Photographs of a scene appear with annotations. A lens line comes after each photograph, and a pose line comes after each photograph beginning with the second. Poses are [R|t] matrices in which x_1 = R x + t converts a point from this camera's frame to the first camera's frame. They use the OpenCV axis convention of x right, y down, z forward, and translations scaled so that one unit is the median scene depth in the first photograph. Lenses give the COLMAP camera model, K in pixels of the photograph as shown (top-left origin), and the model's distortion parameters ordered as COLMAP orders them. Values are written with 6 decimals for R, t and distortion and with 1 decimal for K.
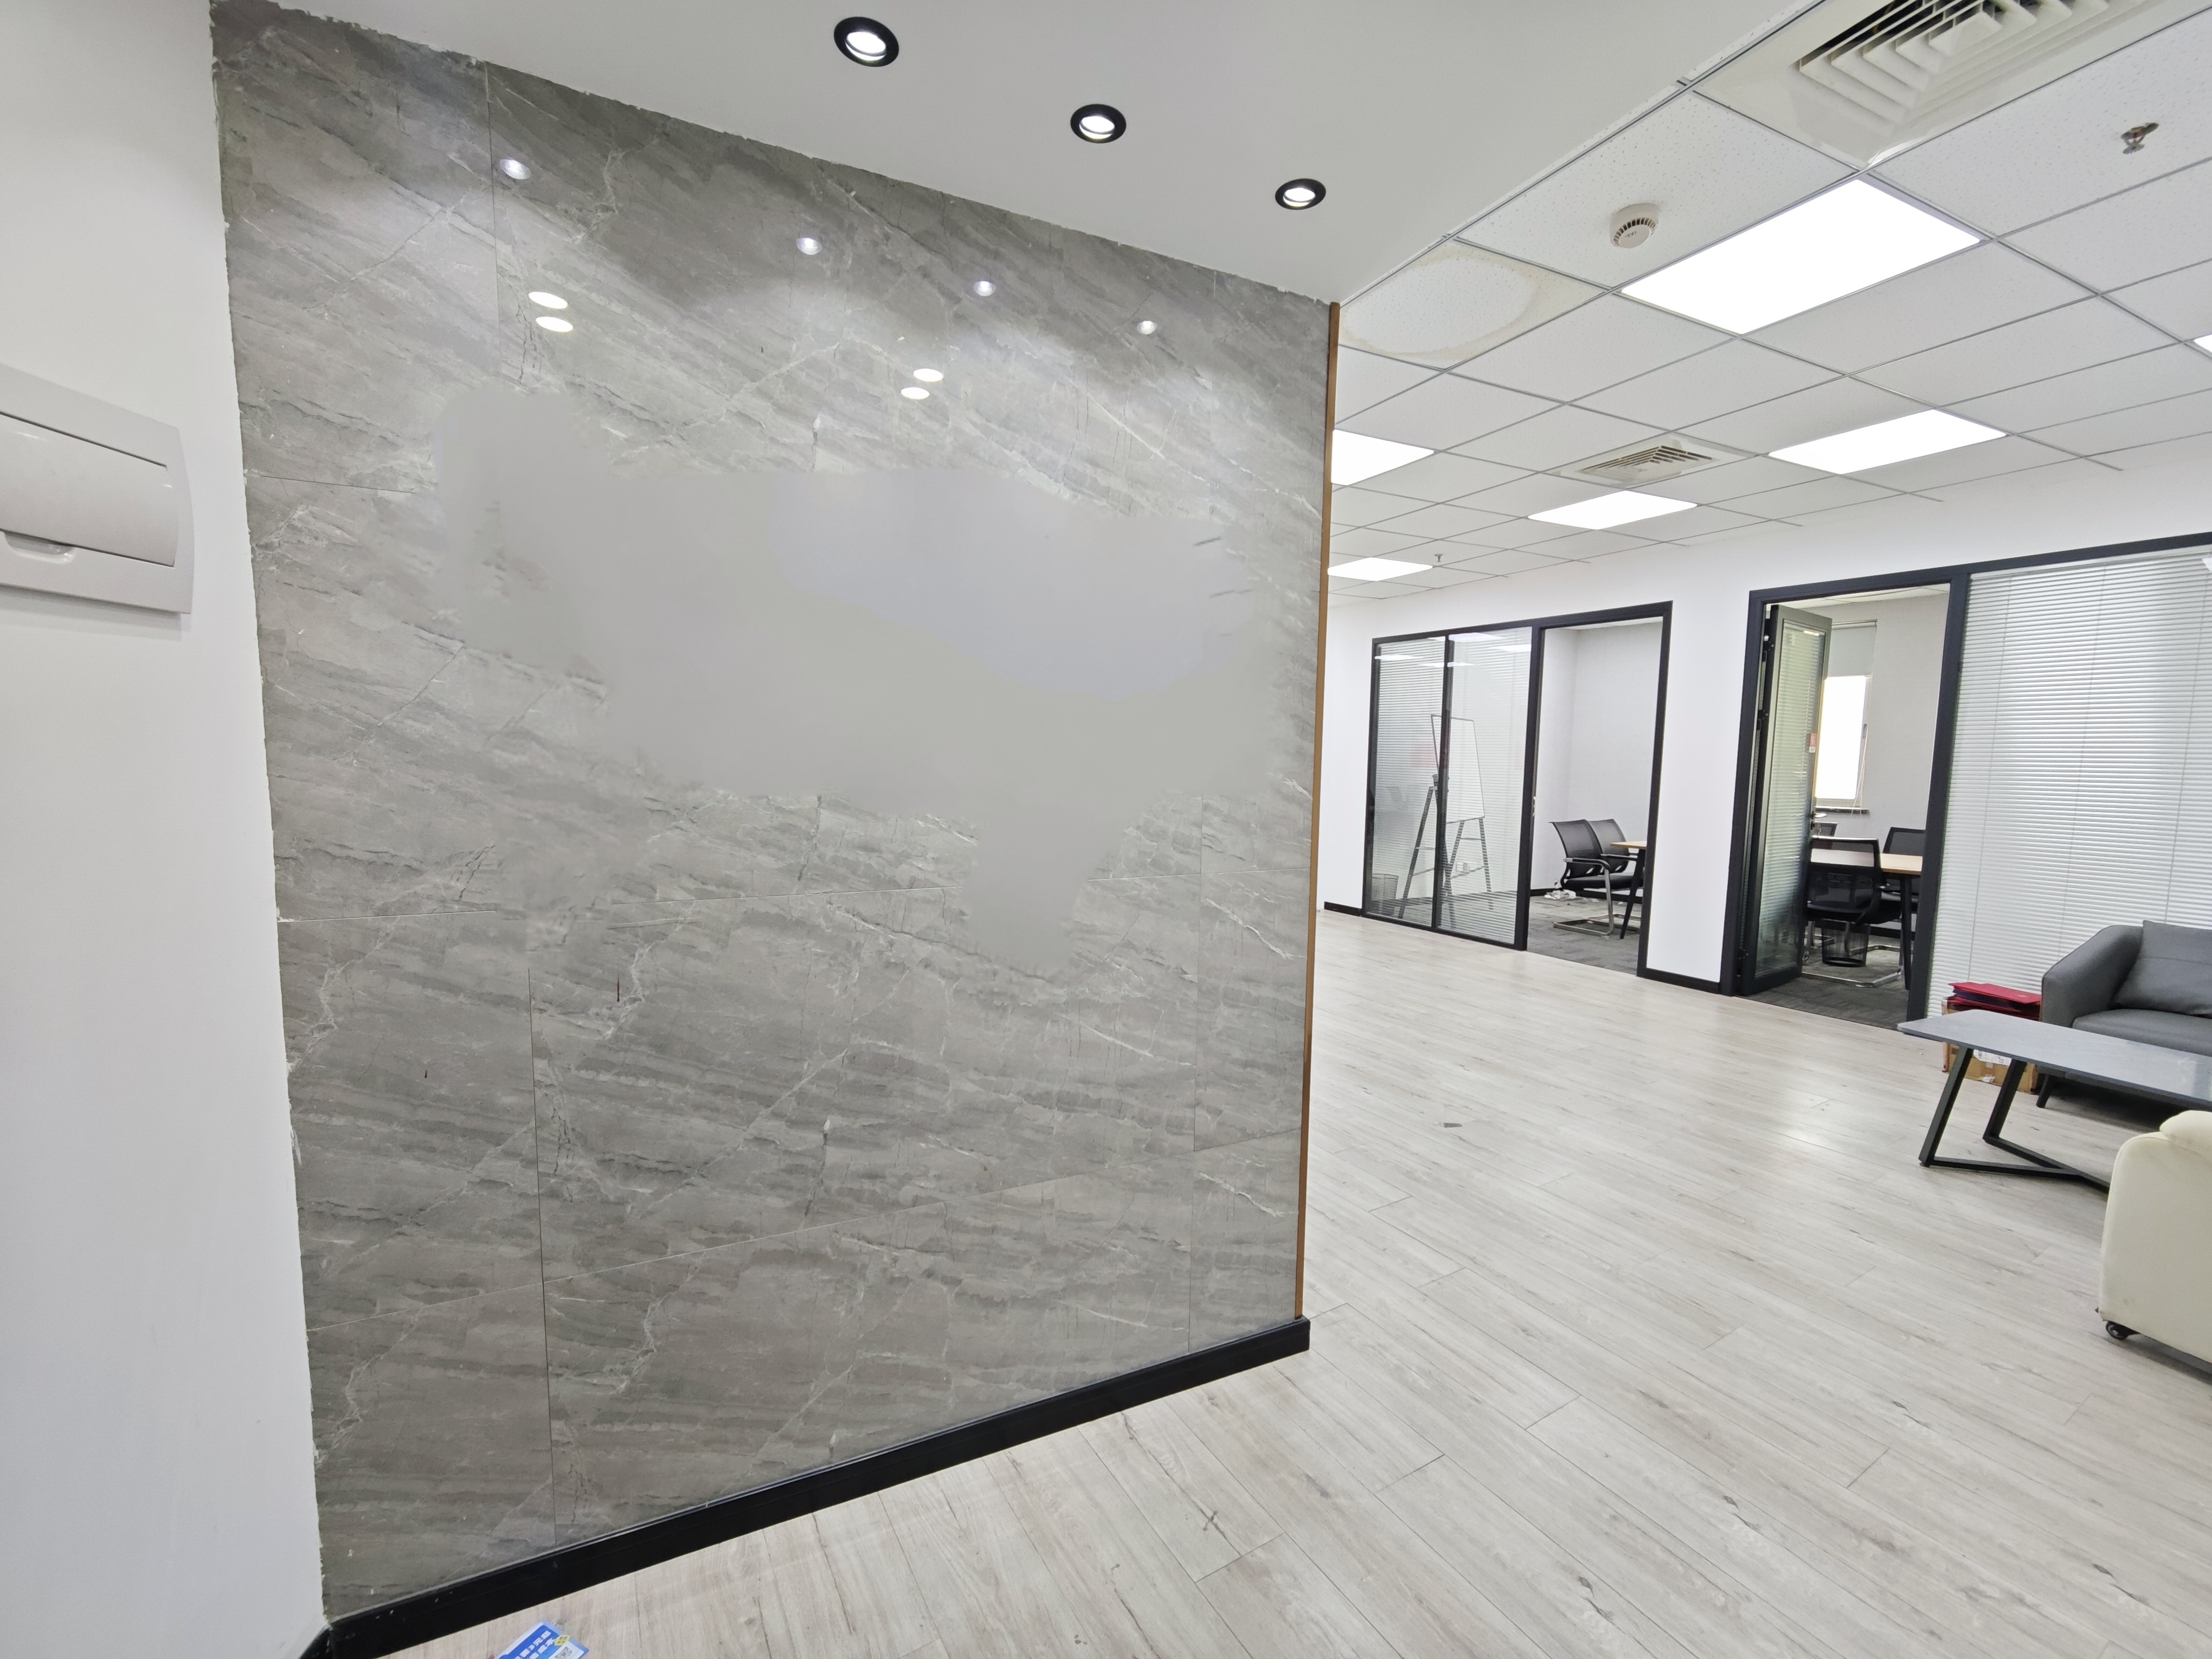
lens RADIAL K [[916.3, 0, 1108.3], [0, 916.3, 841.7], [0, 0, 1]] dist [-0.005341, 0.004939]
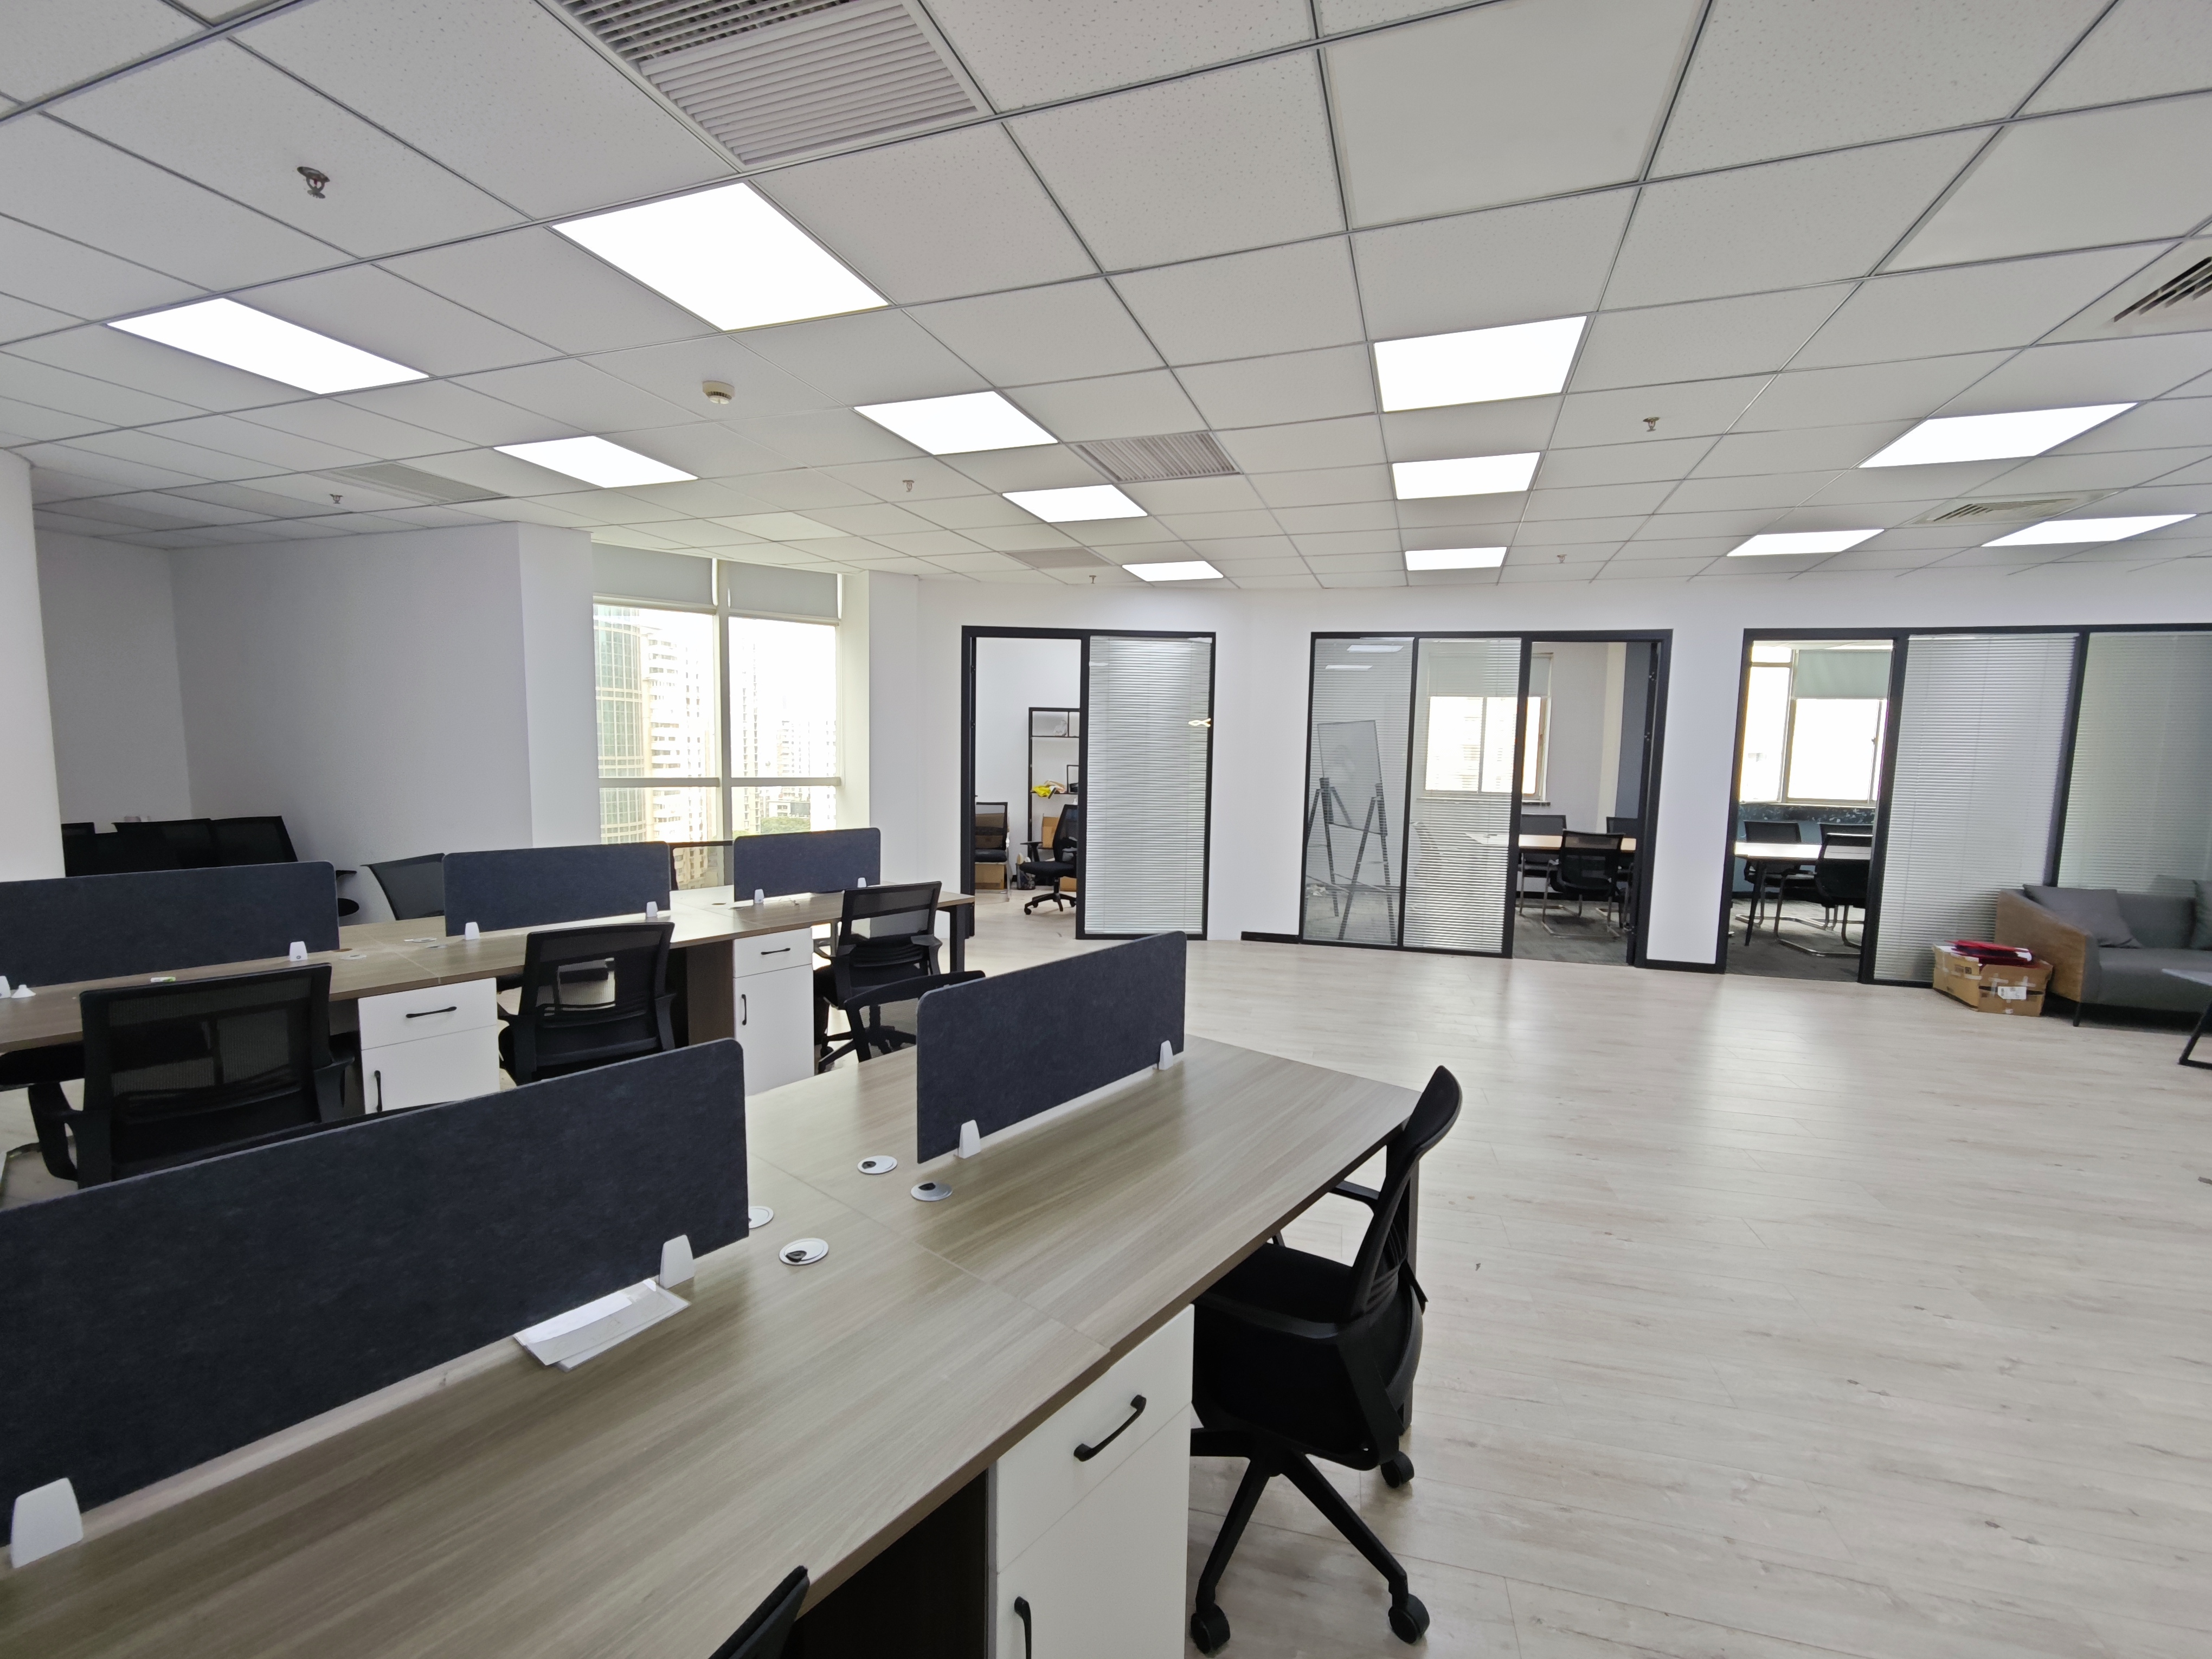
lens RADIAL K [[916.9, 0, 1108.7], [0, 916.9, 838.0], [0, 0, 1]] dist [-0.005577, 0.004653]
pose [[0.711909, -0.070346, 0.698740, -2.121528], [0.058913, 0.997445, 0.040396, -0.303927], [-0.699796, 0.012407, 0.714235, 2.215019]]
